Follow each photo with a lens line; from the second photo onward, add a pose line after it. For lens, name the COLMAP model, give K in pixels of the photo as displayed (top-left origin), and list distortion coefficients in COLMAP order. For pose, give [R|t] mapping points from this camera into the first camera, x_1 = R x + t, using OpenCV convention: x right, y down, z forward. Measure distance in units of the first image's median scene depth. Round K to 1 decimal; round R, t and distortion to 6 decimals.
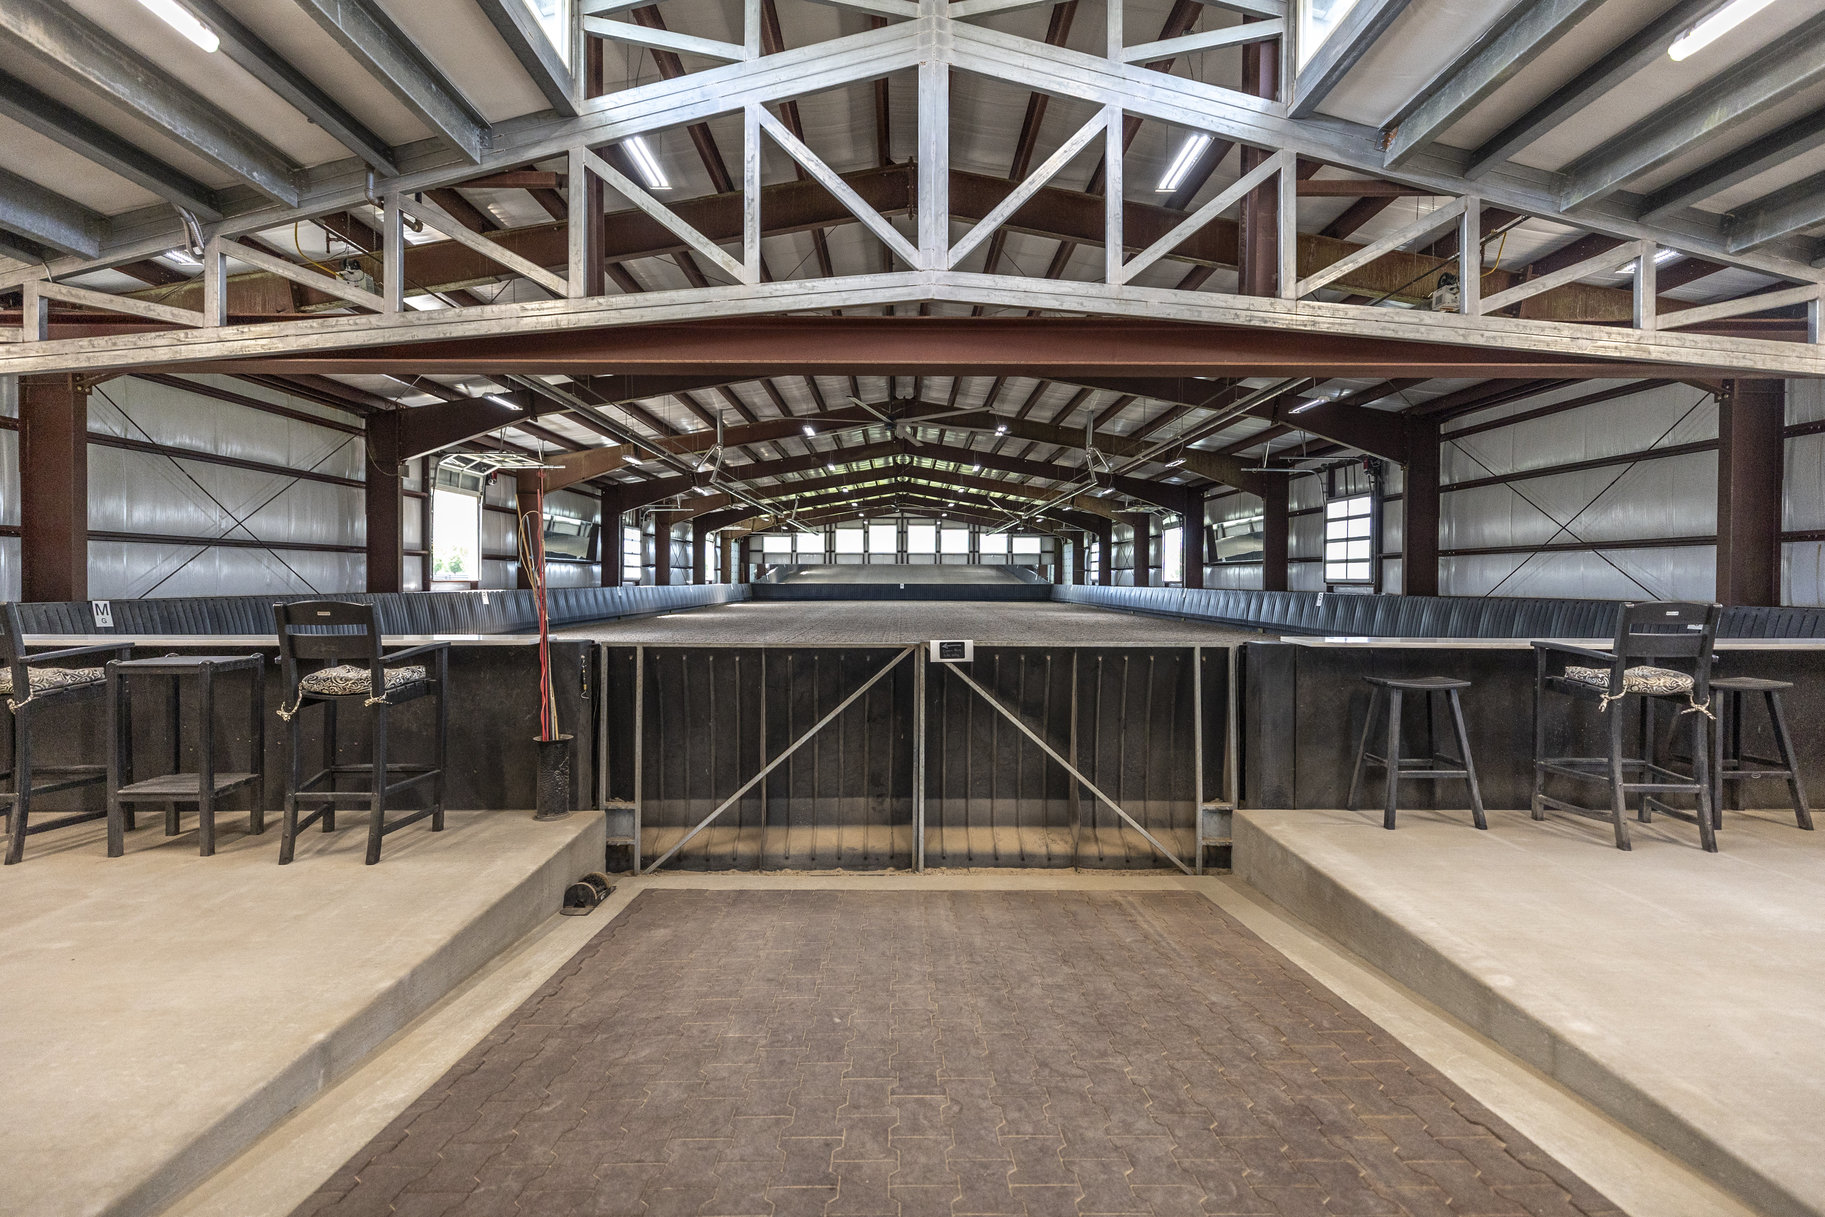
lens RADIAL K [[819.2, 0, 918.3], [0, 819.2, 594.9], [0, 0, 1]] dist [0.007272, -0.000812]
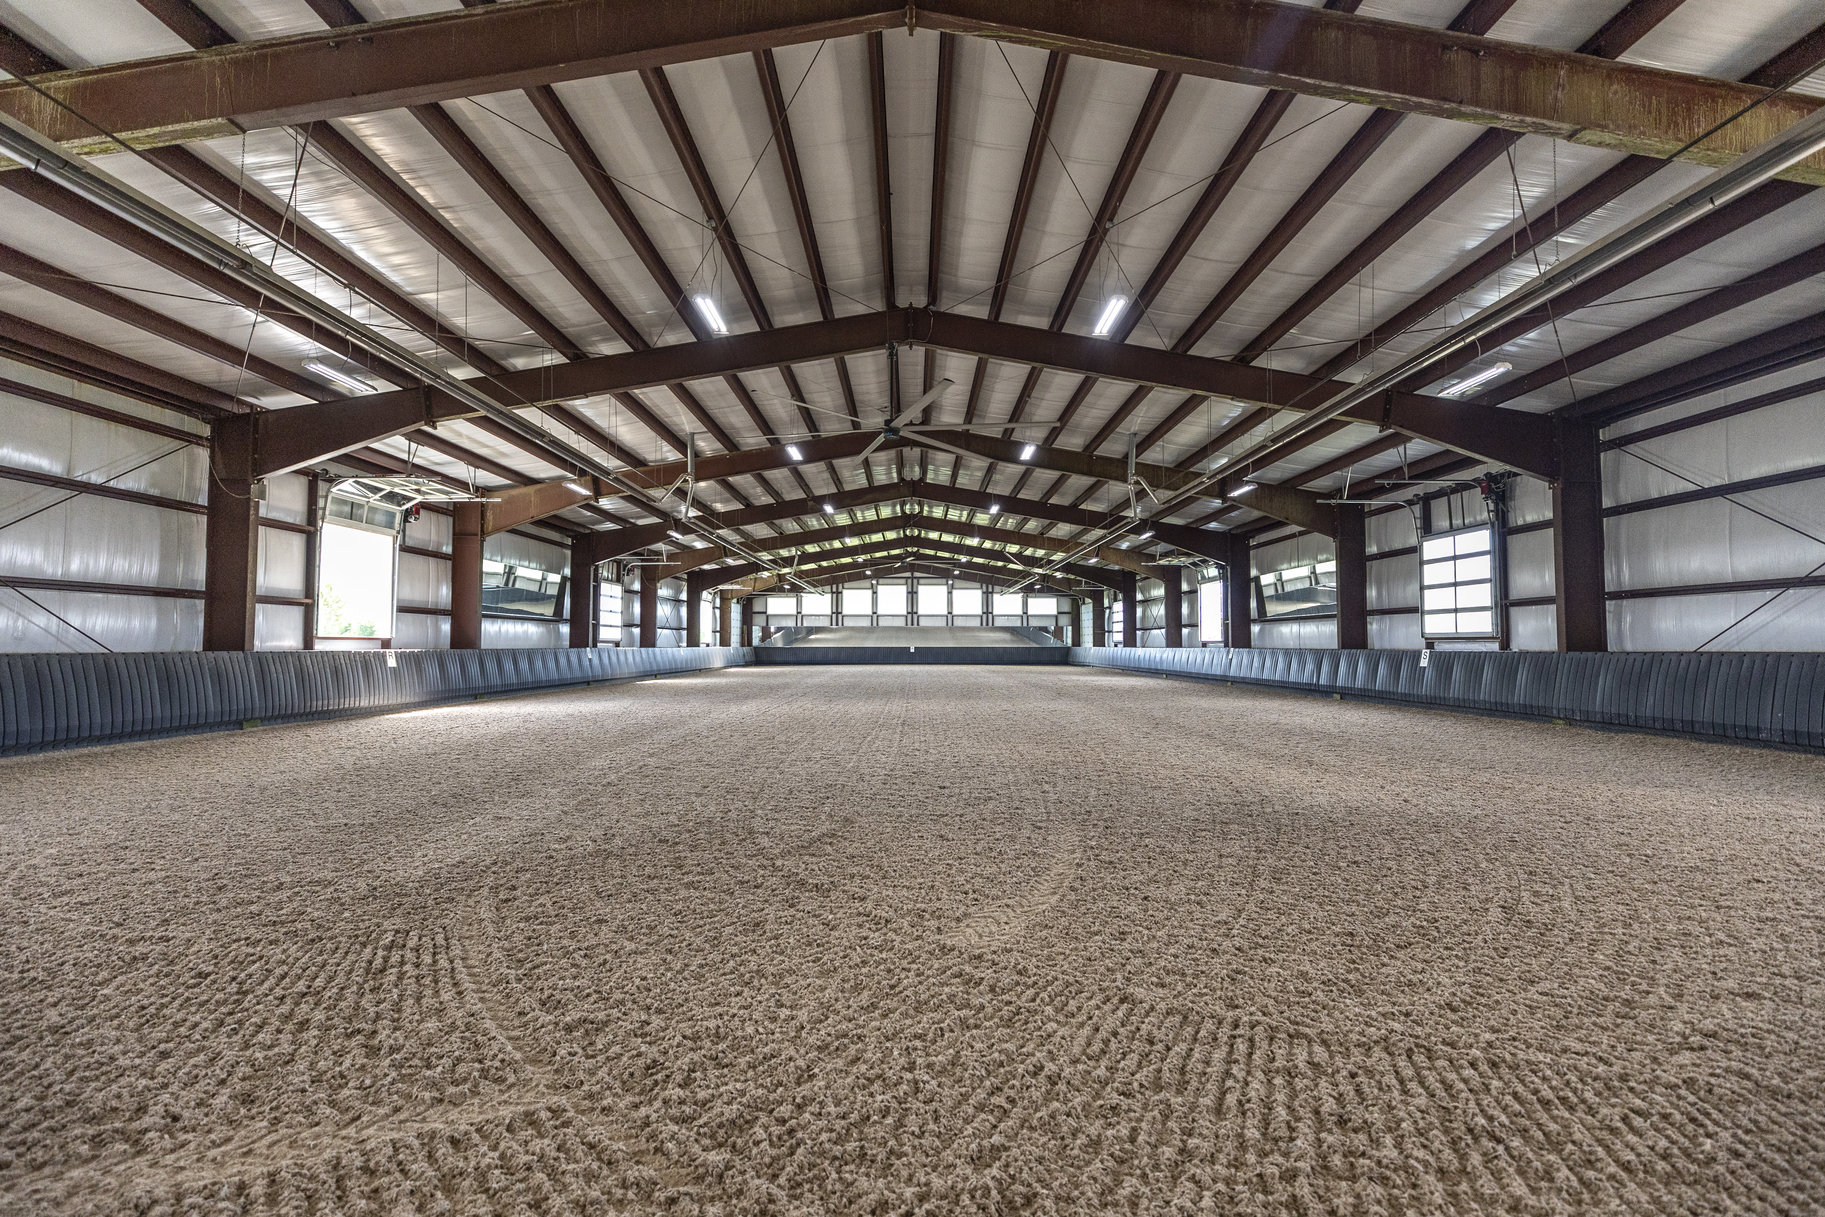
lens RADIAL K [[819.2, 0, 905.9], [0, 819.2, 568.2], [0, 0, 1]] dist [0.007272, -0.000812]
pose [[0.999577, -0.007069, -0.028215, 0.000282], [0.003895, 0.993810, -0.111026, 0.004370], [0.028825, 0.110869, 0.993417, 0.145940]]
